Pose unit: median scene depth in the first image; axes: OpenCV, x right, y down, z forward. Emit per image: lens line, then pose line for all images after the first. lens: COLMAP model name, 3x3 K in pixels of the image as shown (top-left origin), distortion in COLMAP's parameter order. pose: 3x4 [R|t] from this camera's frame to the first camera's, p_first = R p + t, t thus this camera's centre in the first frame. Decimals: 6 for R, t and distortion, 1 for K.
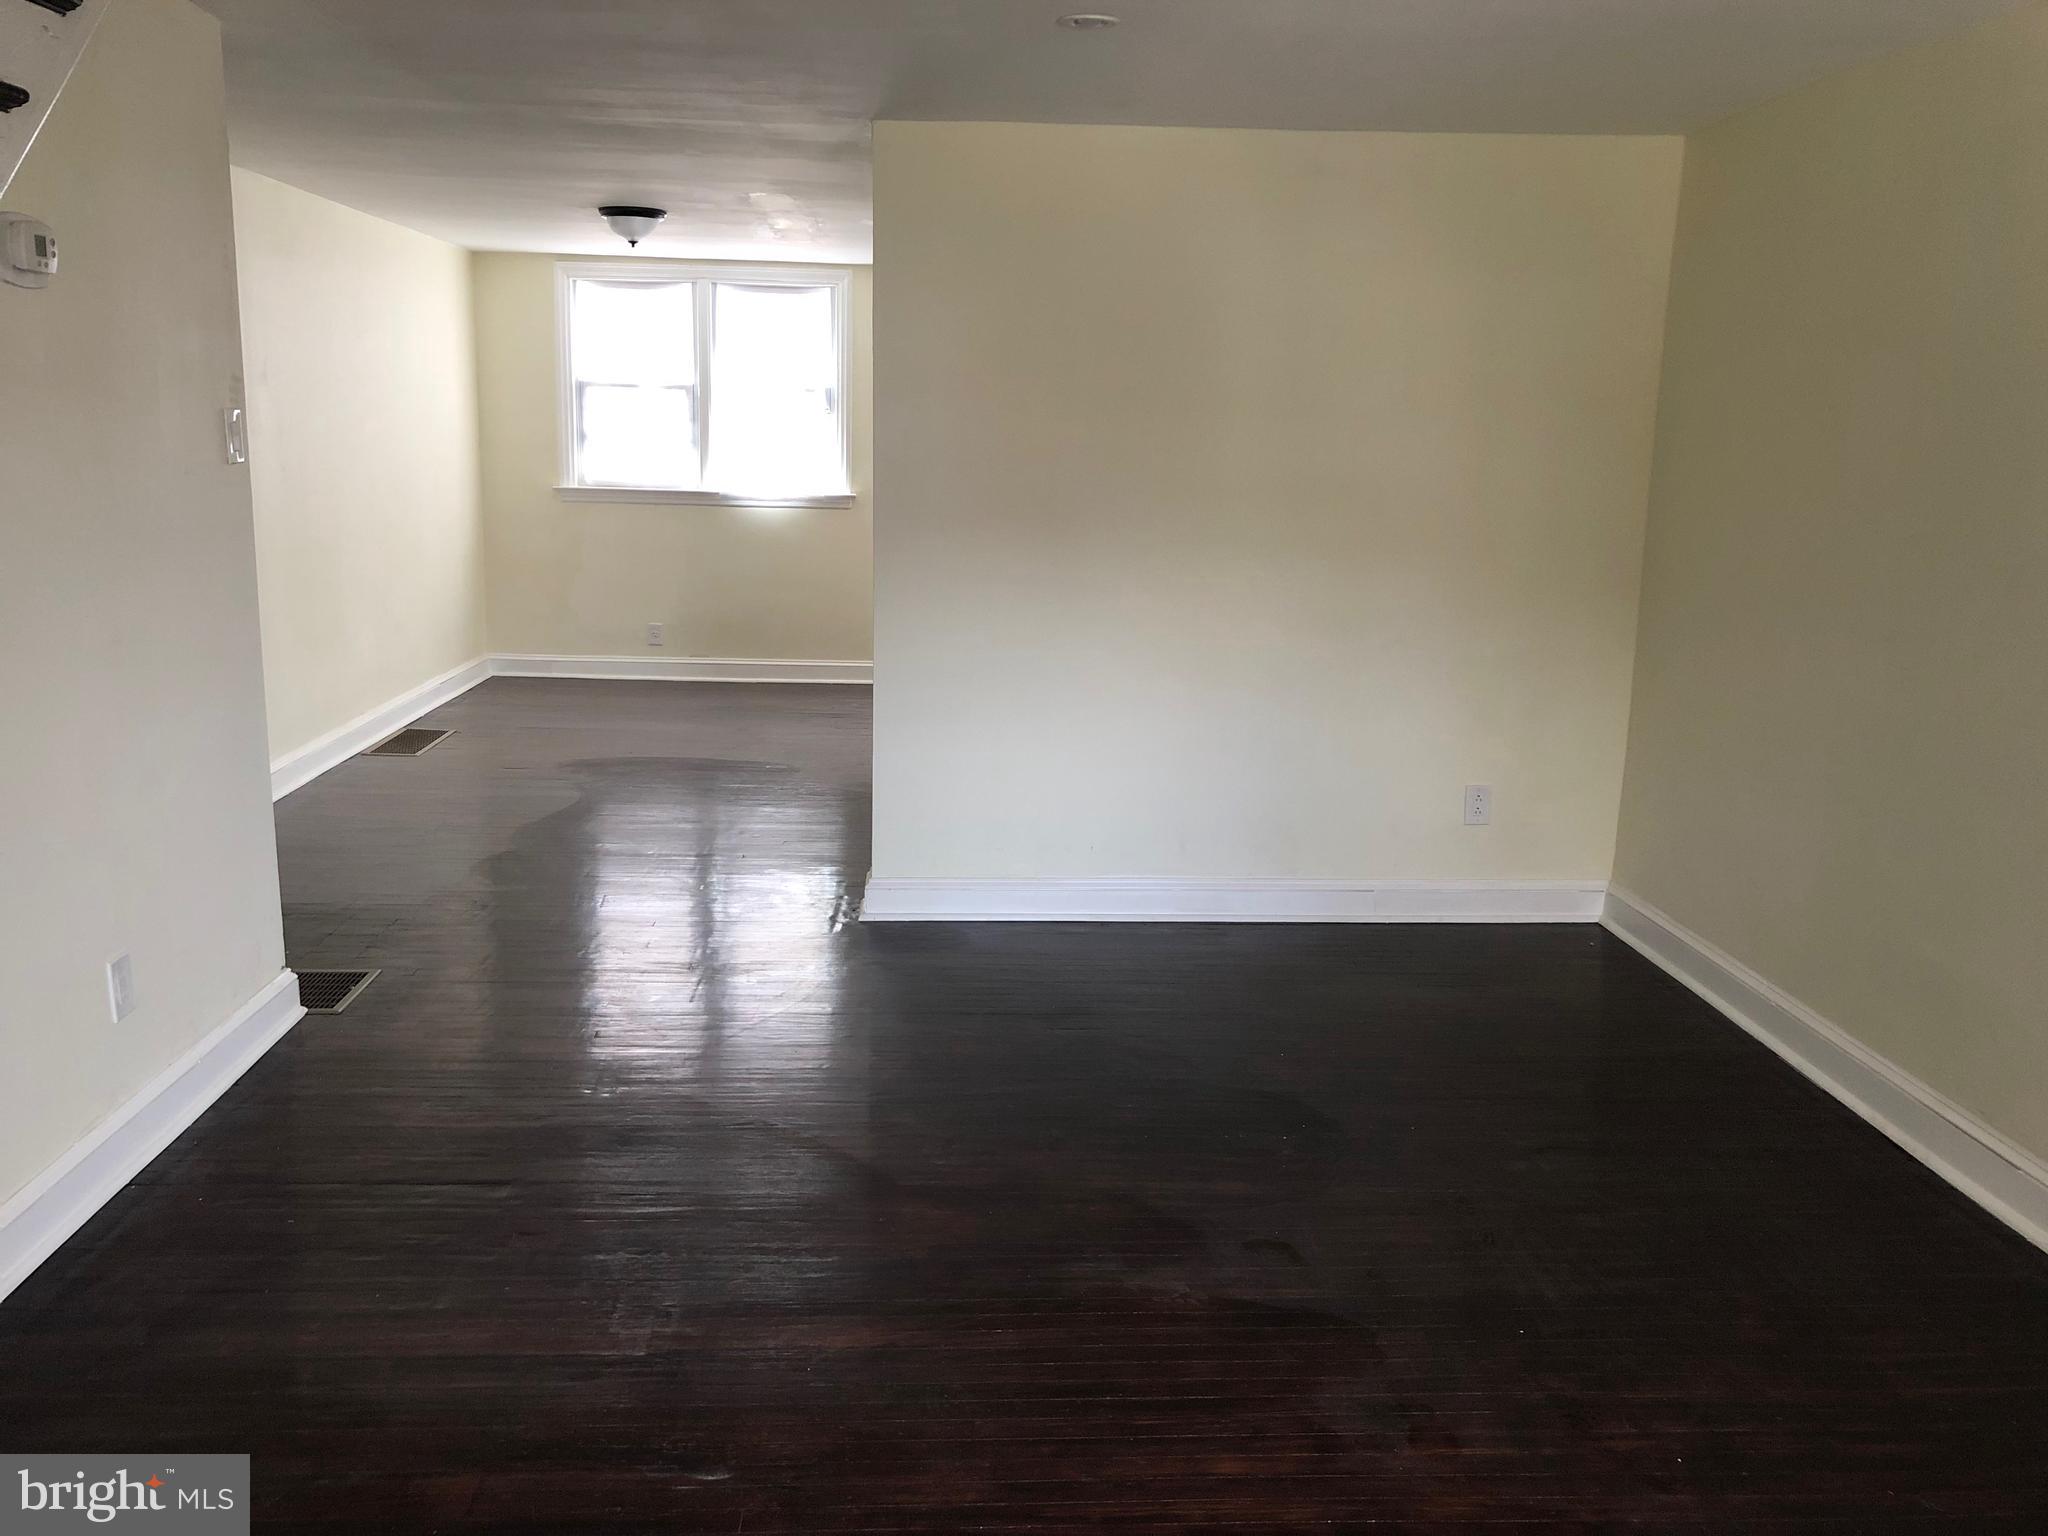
lens RADIAL K [[1675.9, 0, 1010.9], [0, 1675.9, 763.4], [0, 0, 1]] dist [0.051386, -0.059289]
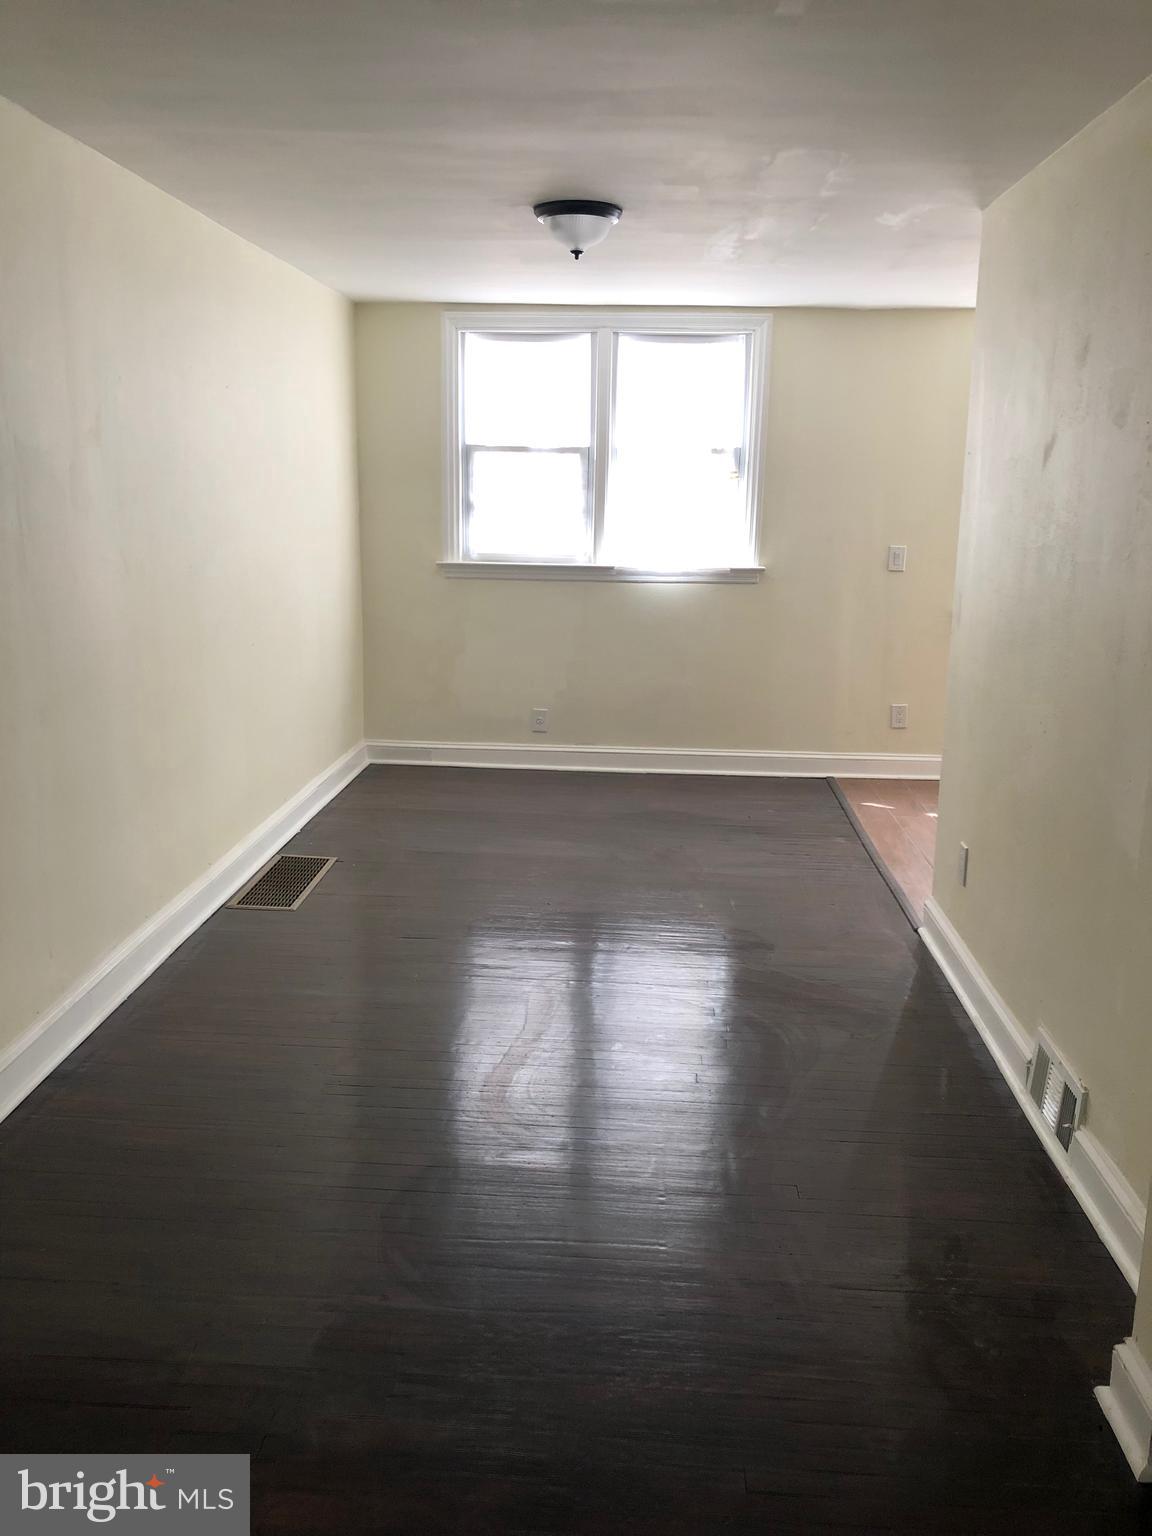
lens RADIAL K [[1256.9, 0, 578.7], [0, 1256.9, 763.0], [0, 0, 1]] dist [0.051386, -0.059289]
pose [[0.993548, 0.013763, -0.112571, -0.116697], [-0.011784, 0.999764, 0.018227, -0.068467], [0.112796, -0.016783, 0.993476, 0.326353]]
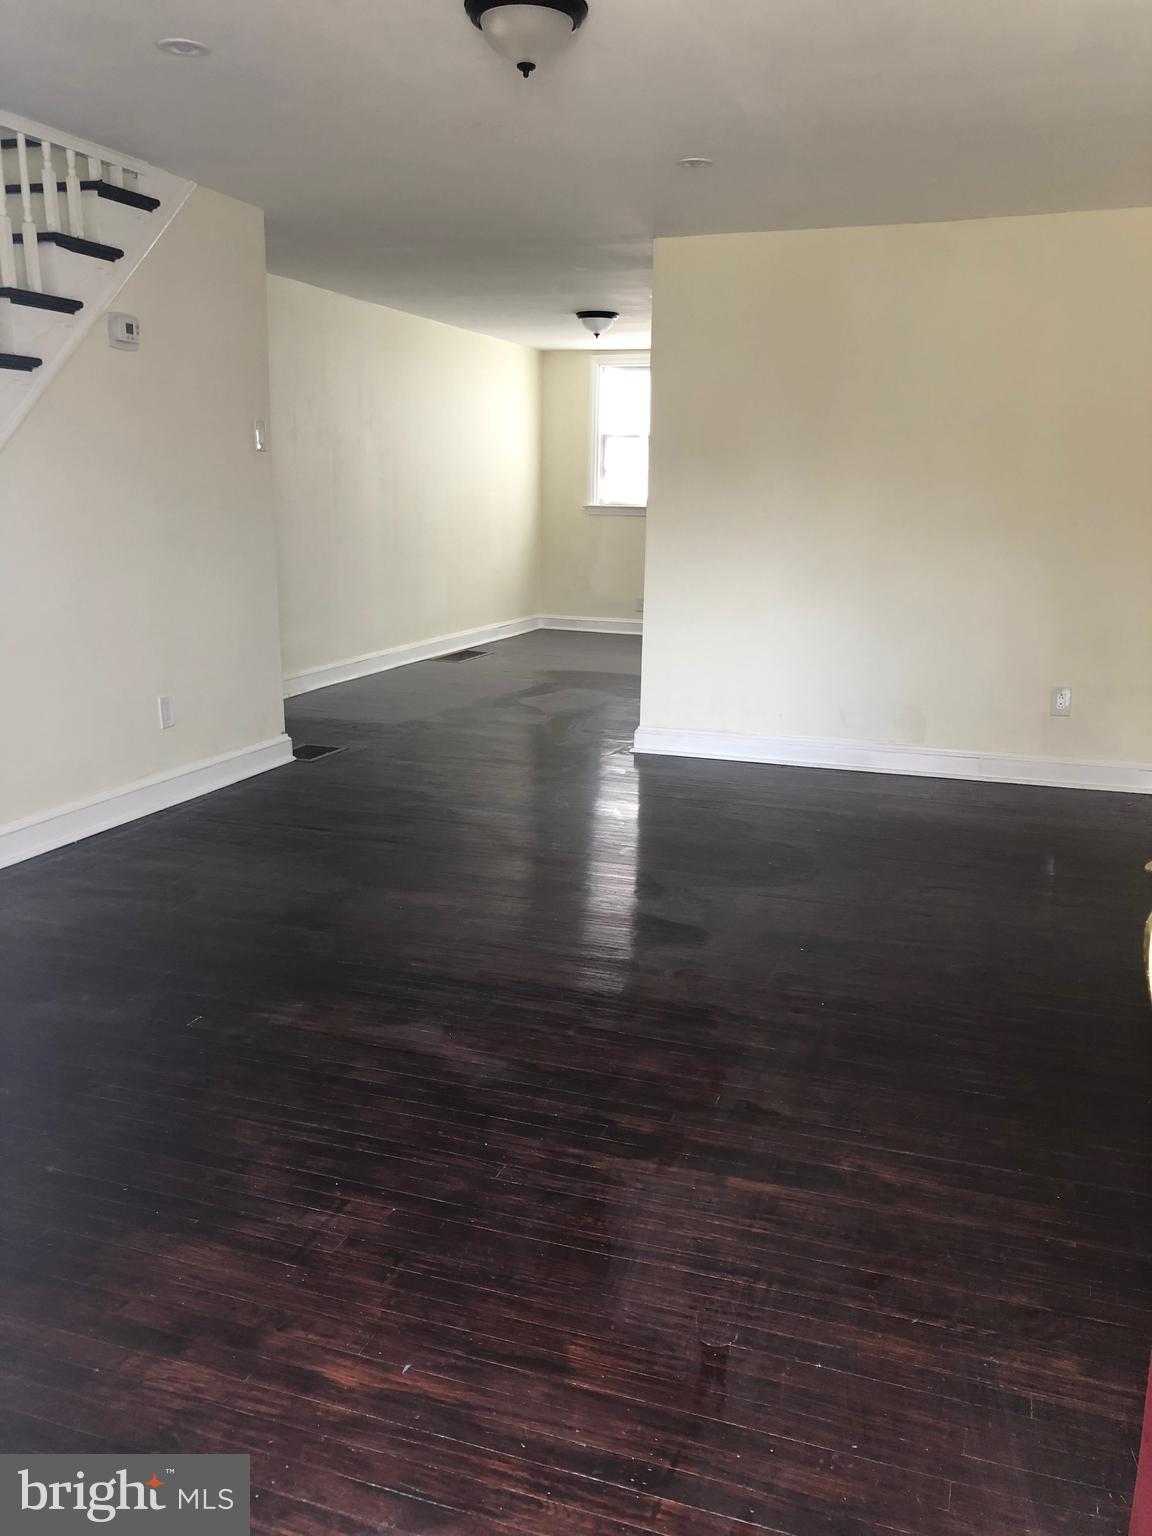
lens RADIAL K [[1256.9, 0, 572.7], [0, 1256.9, 781.6], [0, 0, 1]] dist [0.051386, -0.059289]
pose [[0.925108, 0.080474, -0.371077, 0.164659], [-0.071493, 0.996720, 0.037920, 0.043773], [0.372911, -0.008550, 0.927828, -0.067945]]
